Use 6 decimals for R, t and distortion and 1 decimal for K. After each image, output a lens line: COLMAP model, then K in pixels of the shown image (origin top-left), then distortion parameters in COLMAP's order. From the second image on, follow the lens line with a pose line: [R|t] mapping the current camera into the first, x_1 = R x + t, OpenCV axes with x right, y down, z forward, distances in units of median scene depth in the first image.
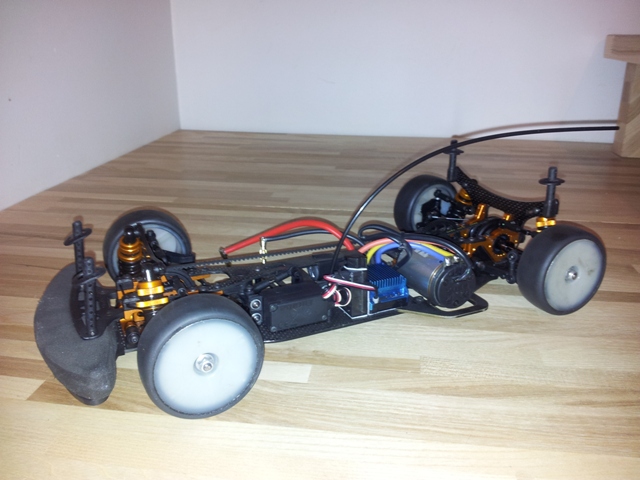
lens RADIAL K [[560.4, 0, 320.0], [0, 560.4, 240.0], [0, 0, 1]] dist [0.126123, -0.330062]
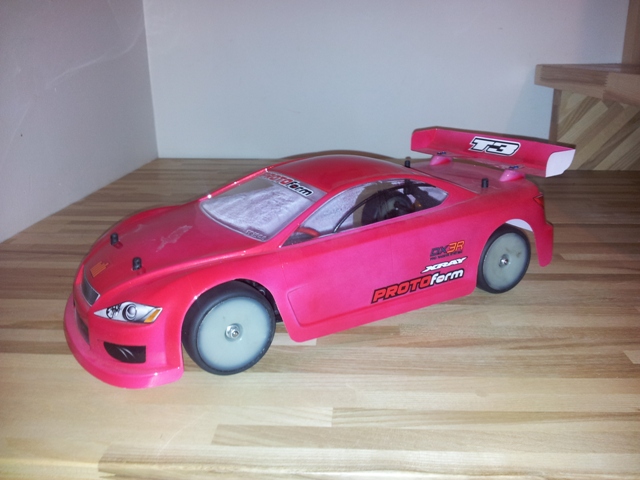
lens RADIAL K [[560.4, 0, 320.0], [0, 560.4, 240.0], [0, 0, 1]] dist [0.126123, -0.330062]
pose [[0.996105, -0.040586, 0.078278, -0.091548], [0.043939, 0.998168, -0.041588, 0.056037], [-0.076447, 0.044866, 0.996064, -0.268599]]
